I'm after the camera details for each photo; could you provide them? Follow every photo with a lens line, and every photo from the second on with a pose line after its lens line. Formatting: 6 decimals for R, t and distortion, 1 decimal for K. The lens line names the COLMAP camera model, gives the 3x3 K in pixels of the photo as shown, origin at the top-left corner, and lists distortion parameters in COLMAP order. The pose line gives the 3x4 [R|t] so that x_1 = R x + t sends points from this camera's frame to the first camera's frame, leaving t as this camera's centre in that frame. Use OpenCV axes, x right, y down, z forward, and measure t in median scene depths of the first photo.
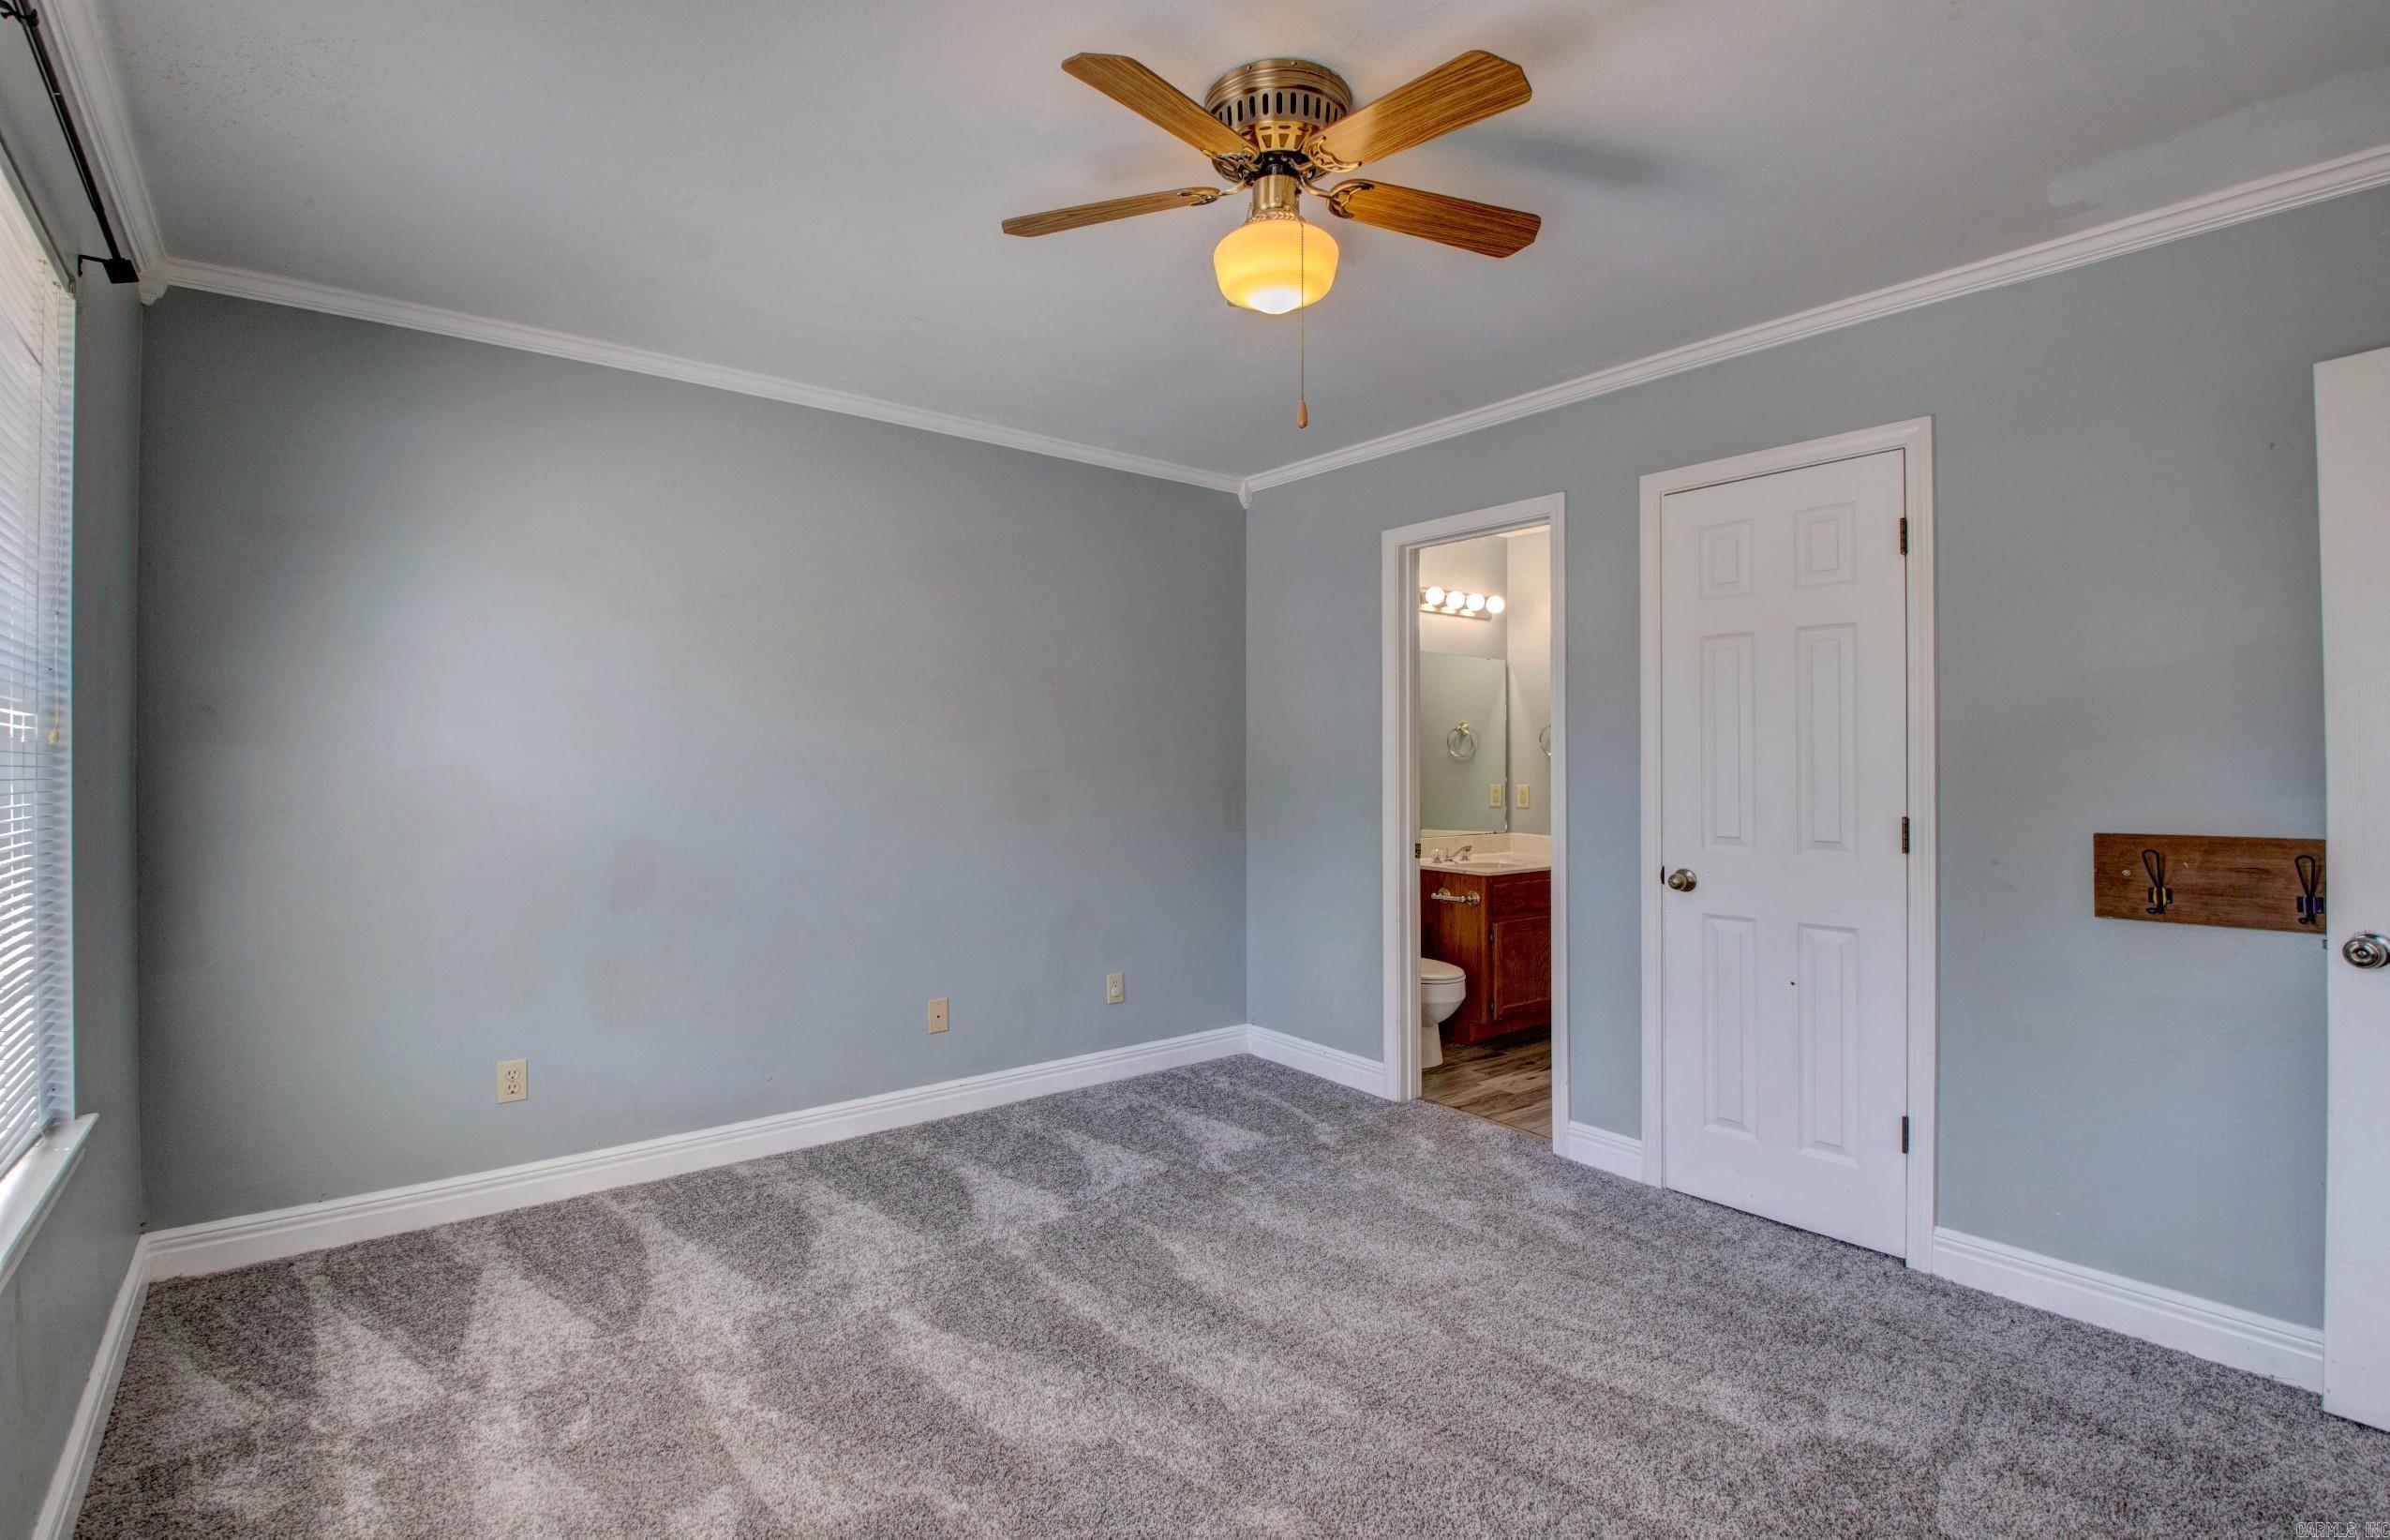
lens RADIAL K [[1114.8, 0, 1187.2], [0, 1114.8, 763.0], [0, 0, 1]] dist [0.027397, -0.033065]
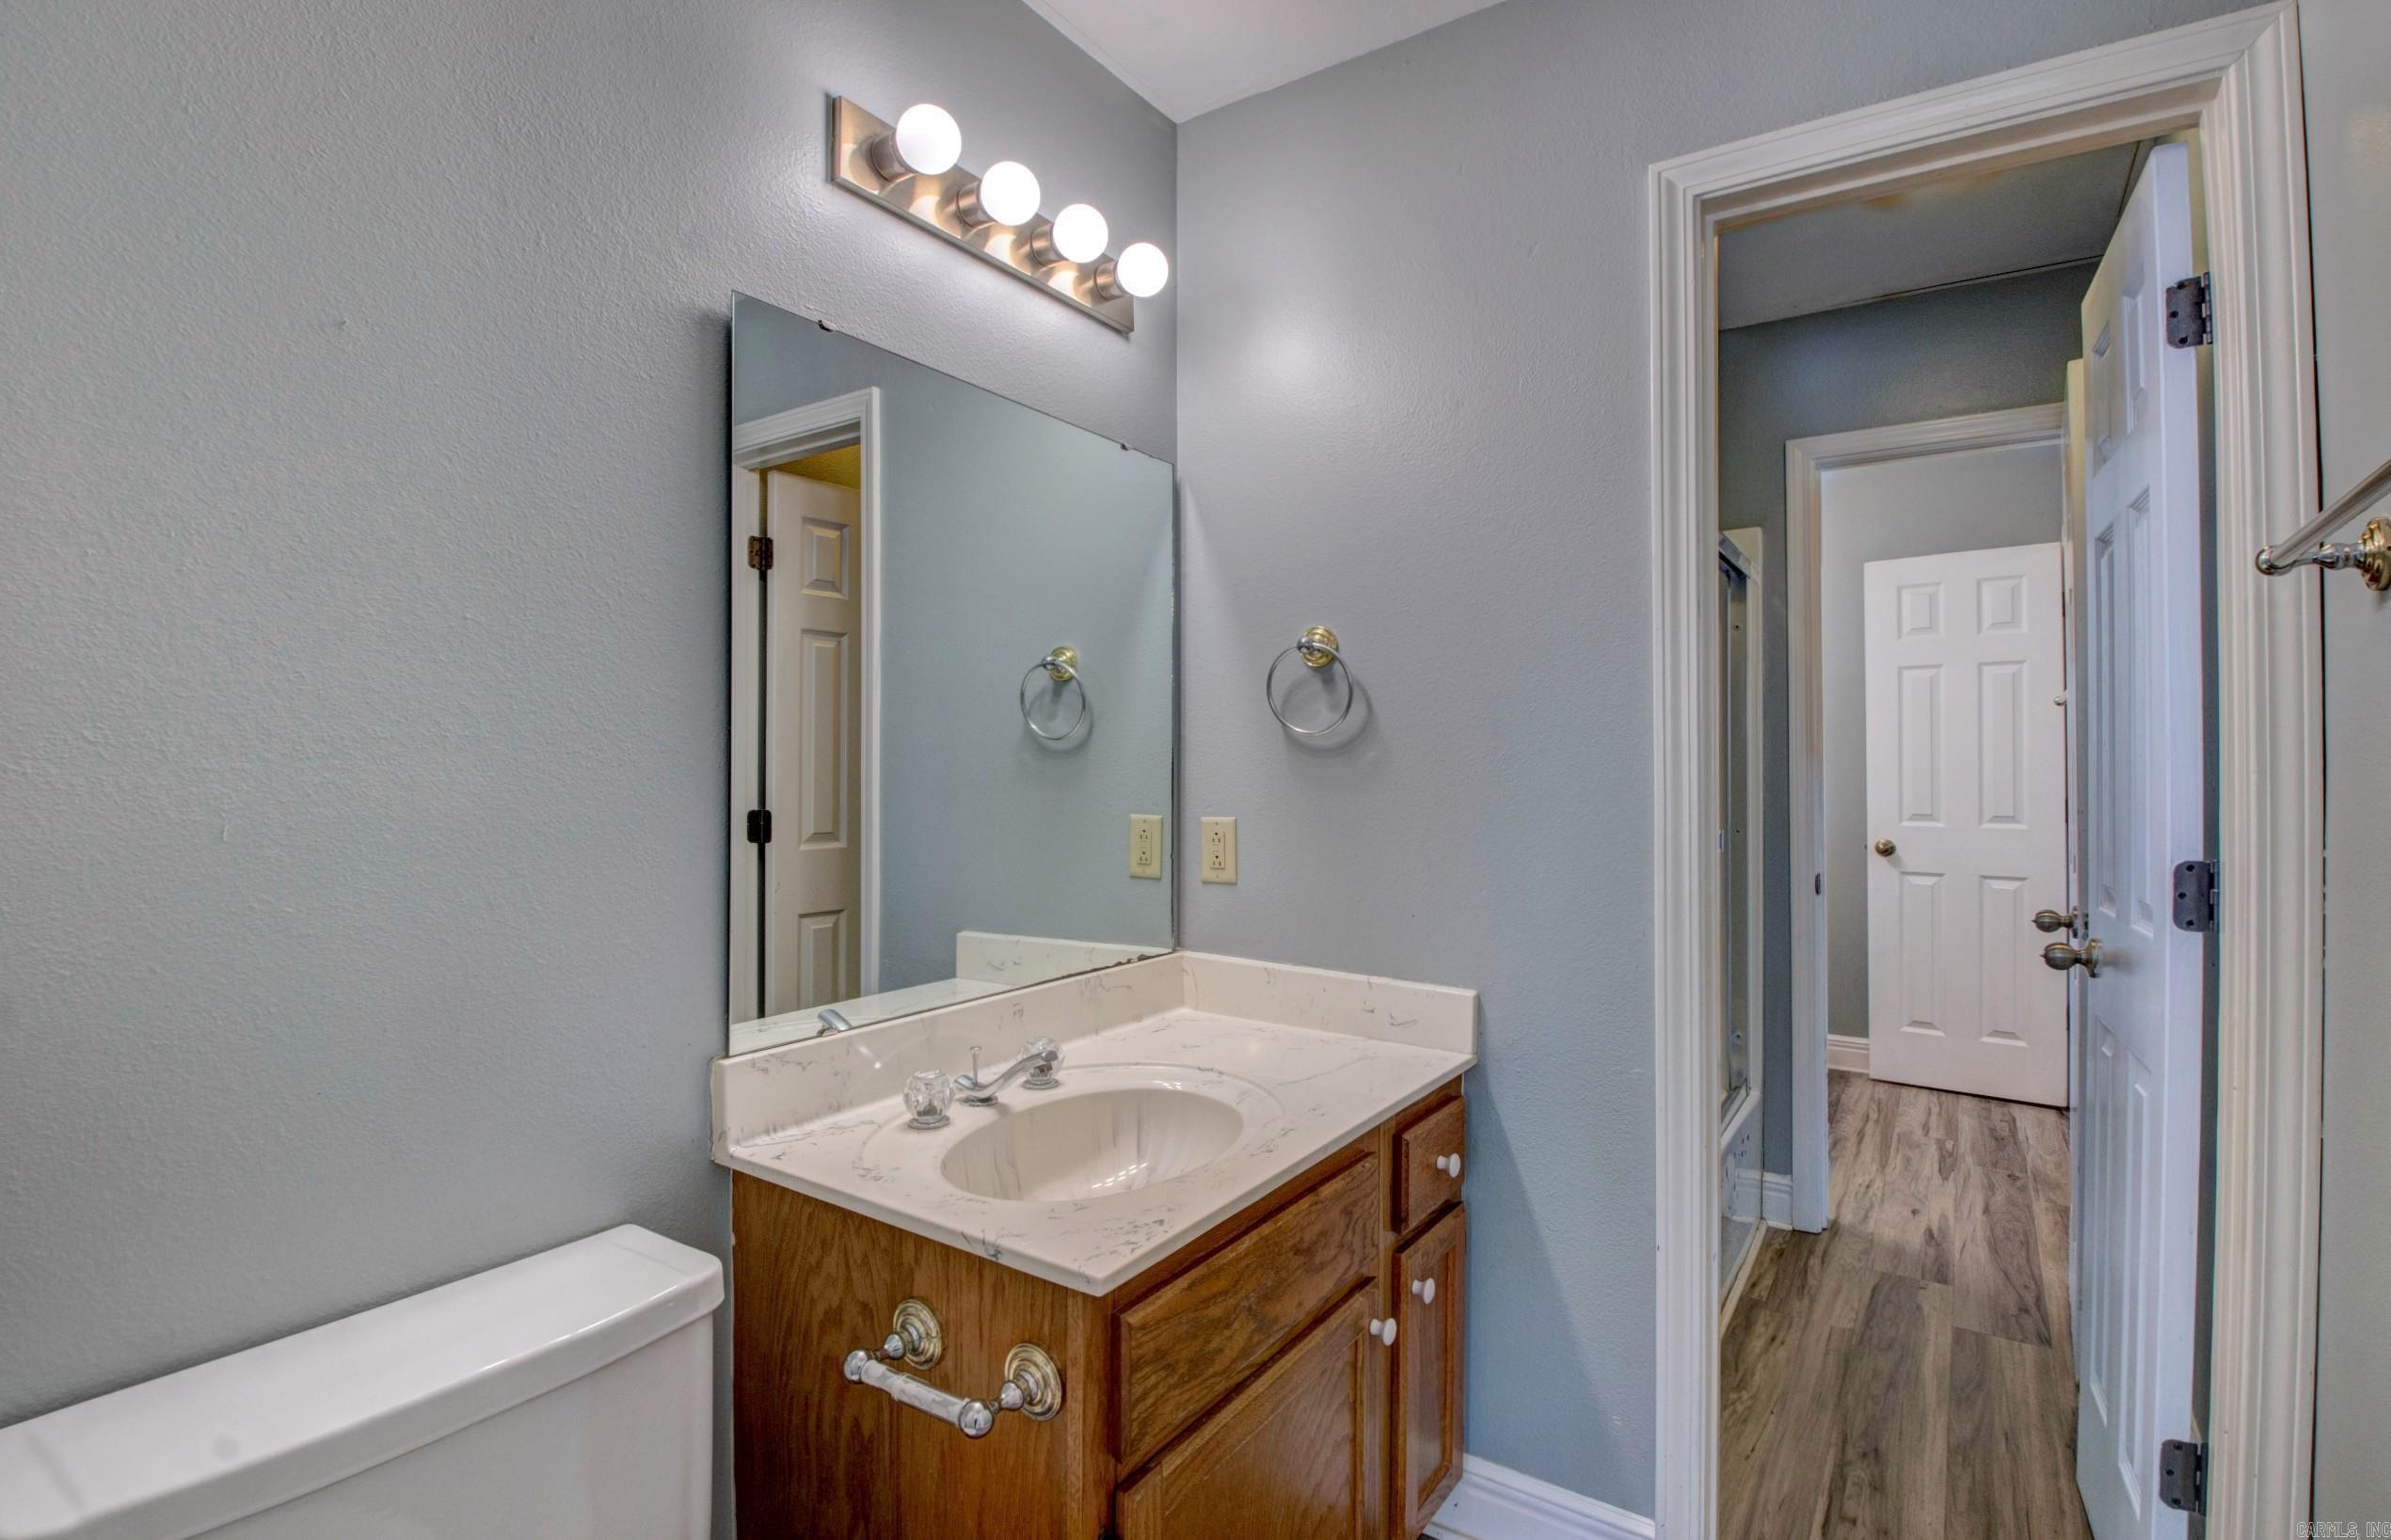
lens RADIAL K [[1115.1, 0, 1187.7], [0, 1115.1, 763.0], [0, 0, 1]] dist [0.027397, -0.033065]
pose [[0.956459, 0.004641, 0.291830, 0.190605], [-0.004112, 0.999989, -0.002426, 0.003889], [-0.291838, 0.001120, 0.956467, 0.673757]]
